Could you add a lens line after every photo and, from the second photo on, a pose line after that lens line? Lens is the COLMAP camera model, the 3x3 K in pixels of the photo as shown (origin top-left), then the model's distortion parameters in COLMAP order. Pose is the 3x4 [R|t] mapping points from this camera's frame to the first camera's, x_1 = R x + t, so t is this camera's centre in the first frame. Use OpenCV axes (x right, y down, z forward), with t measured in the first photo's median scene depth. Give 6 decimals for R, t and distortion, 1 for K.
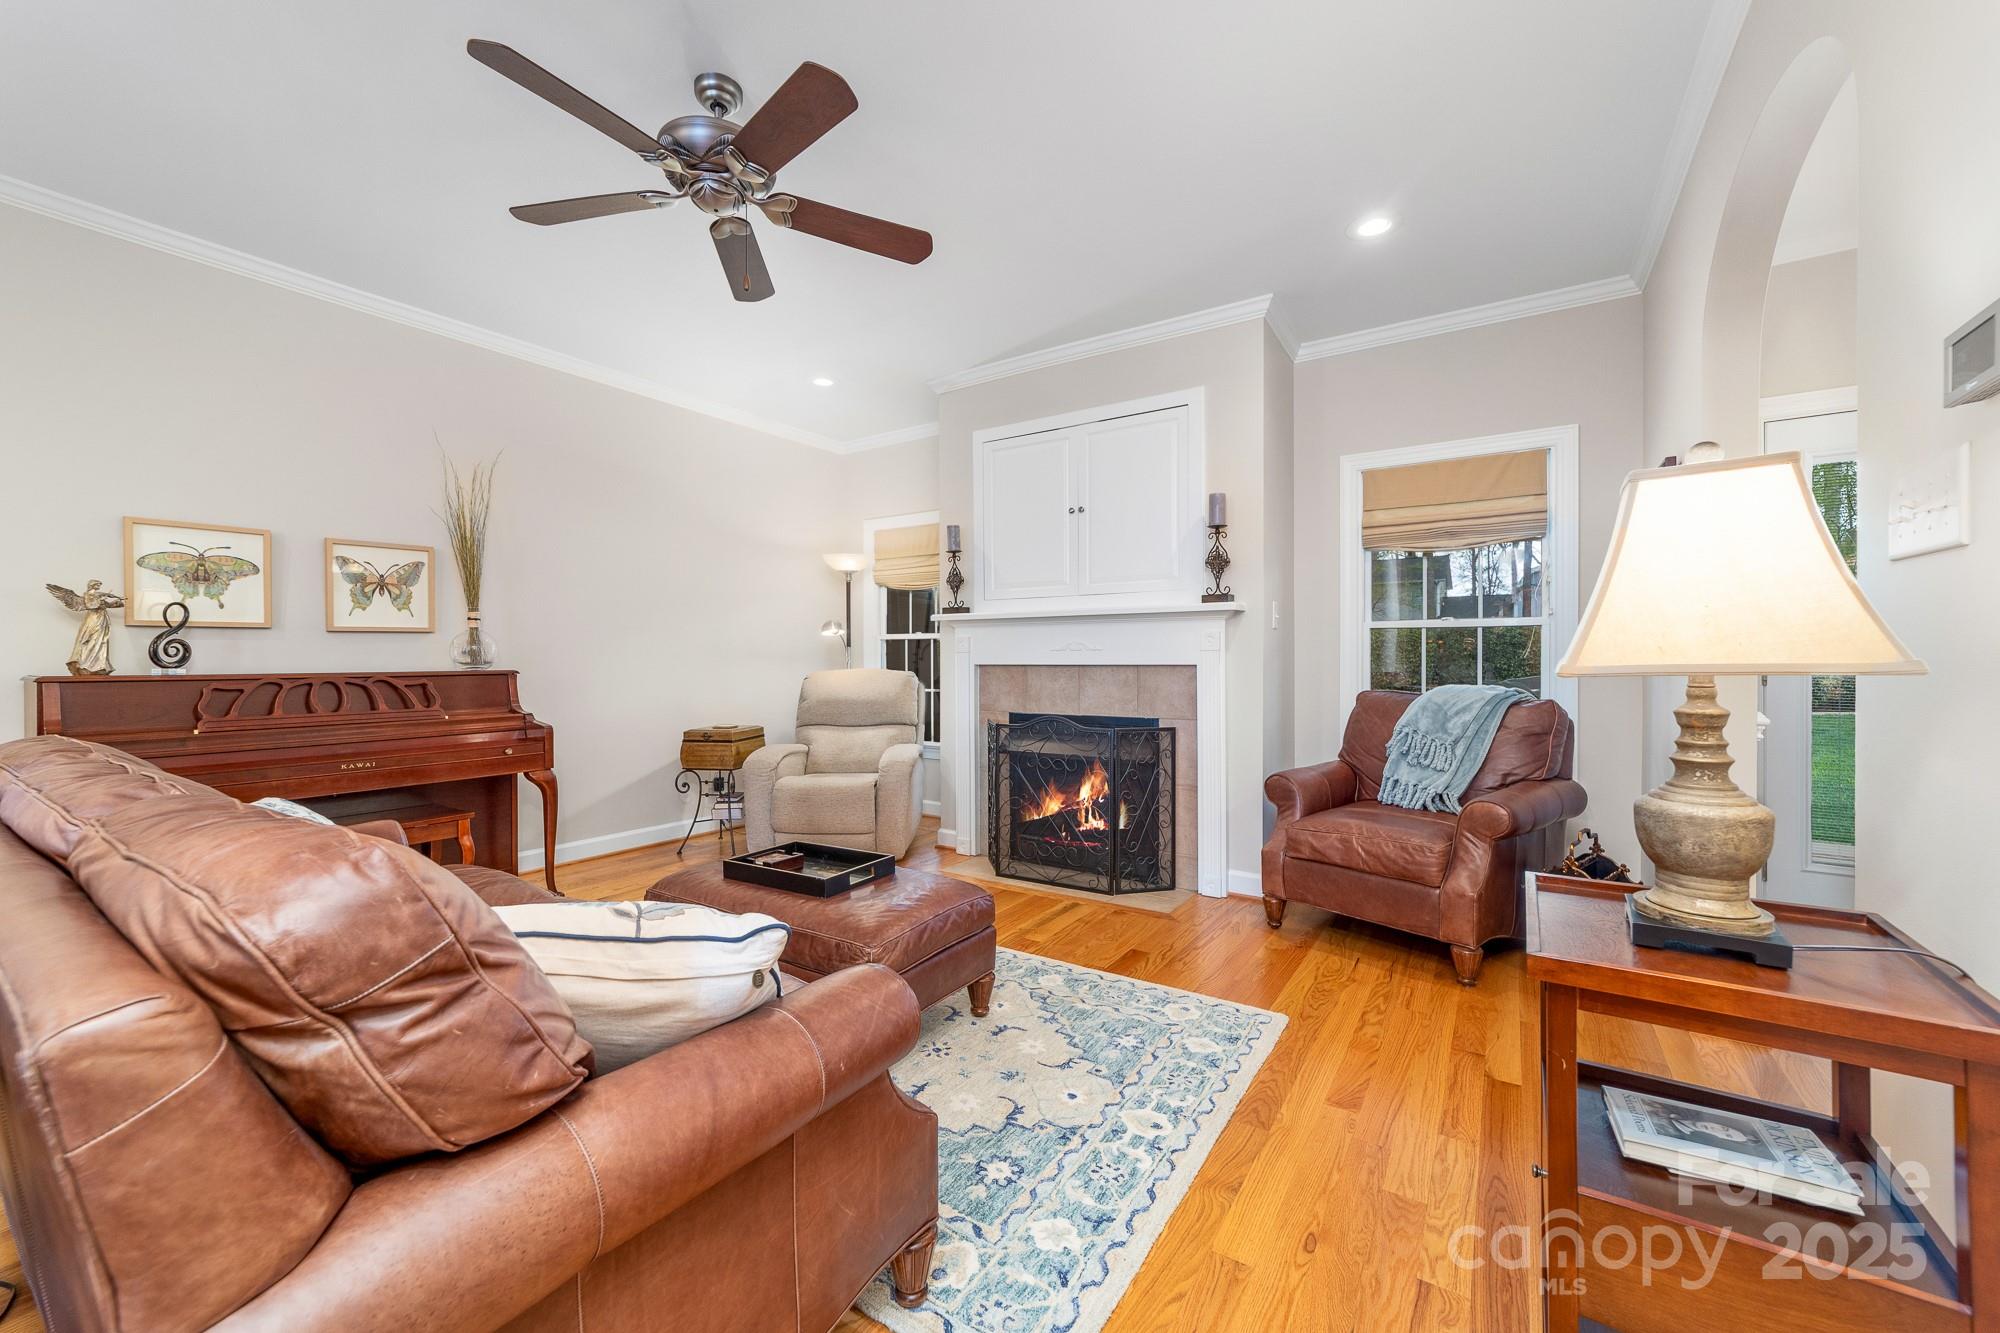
lens RADIAL K [[774.0, 0, 971.0], [0, 774.0, 665.1], [0, 0, 1]] dist [-0.006259, 0.003394]
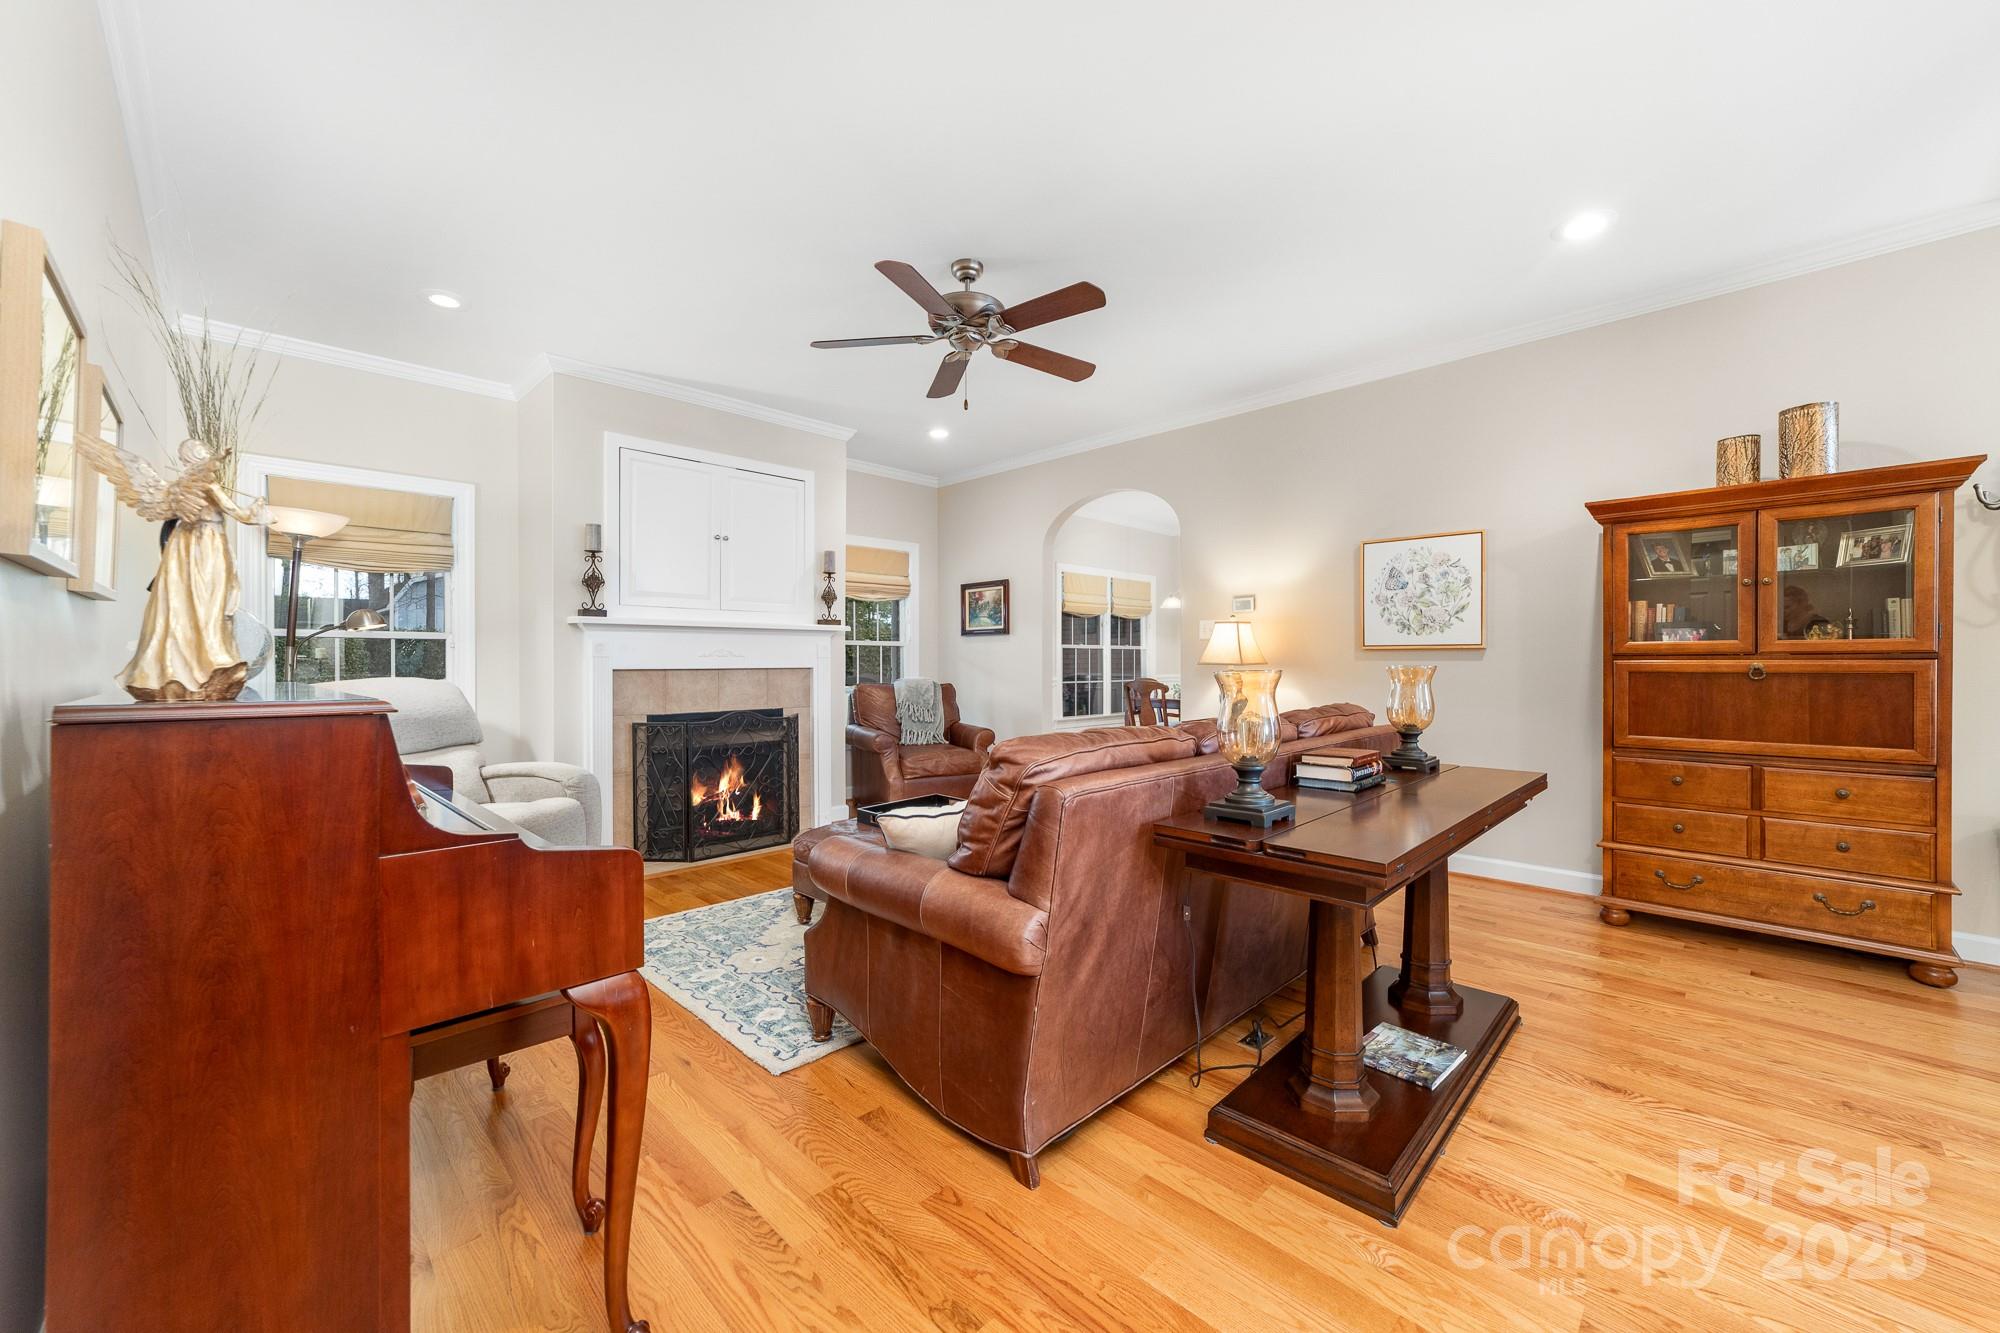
lens RADIAL K [[774.0, 0, 1009.8], [0, 774.0, 673.2], [0, 0, 1]] dist [-0.006259, 0.003394]
pose [[0.181212, -0.011761, 0.983374, -1.134504], [0.007766, 0.999914, 0.010528, -0.002425], [-0.983413, 0.005730, 0.181287, 0.425532]]
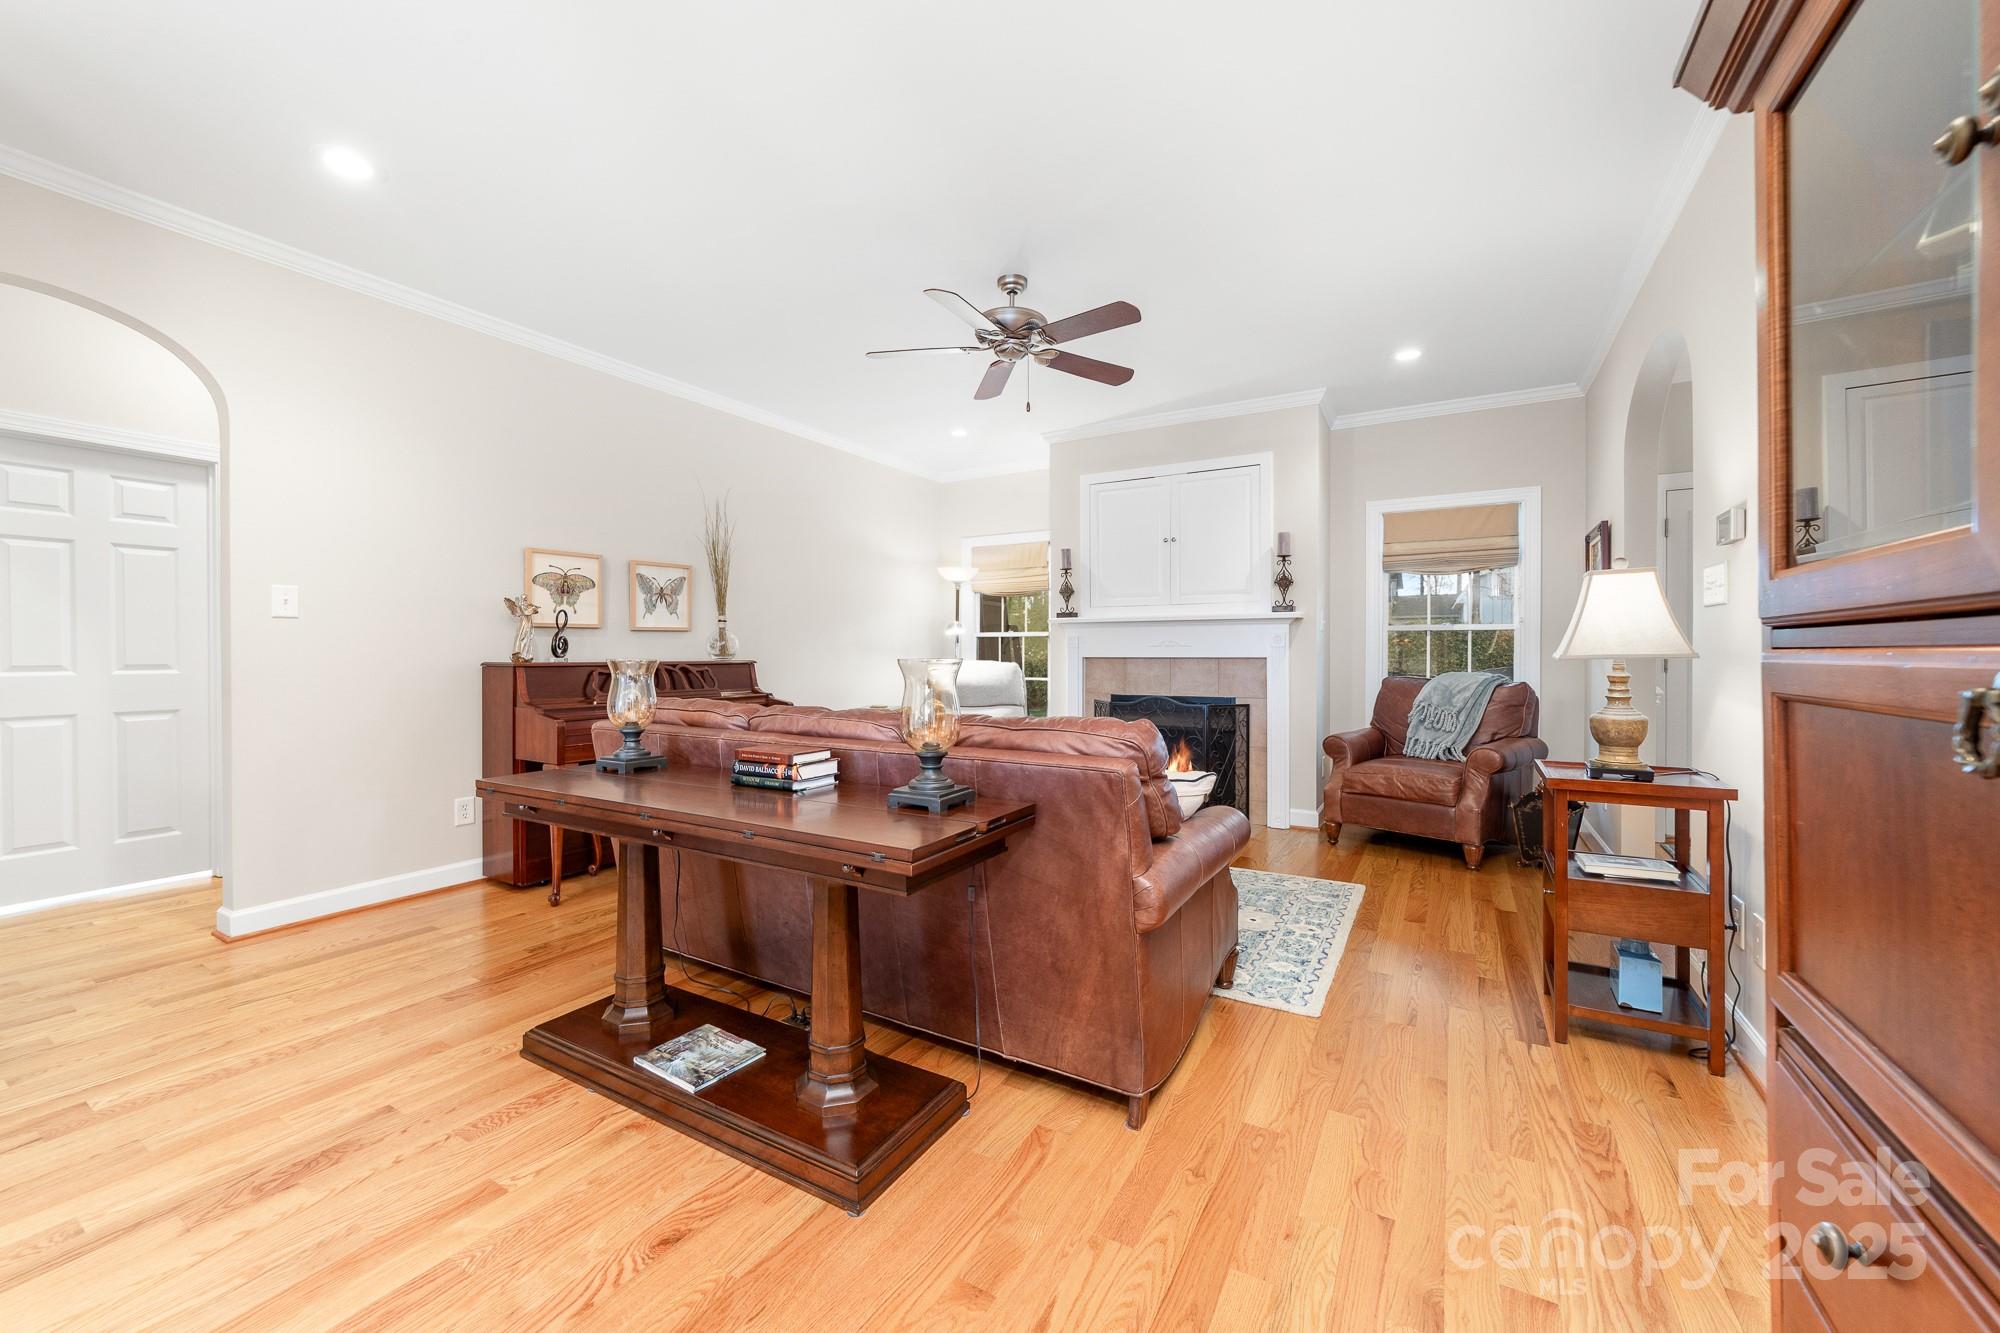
lens RADIAL K [[774.0, 0, 967.5], [0, 774.0, 659.1], [0, 0, 1]] dist [-0.006259, 0.003394]
pose [[0.998820, 0.001970, 0.048521, -0.322776], [-0.001897, 0.999997, -0.001563, 0.006214], [-0.048524, 0.001469, 0.998821, -0.352419]]
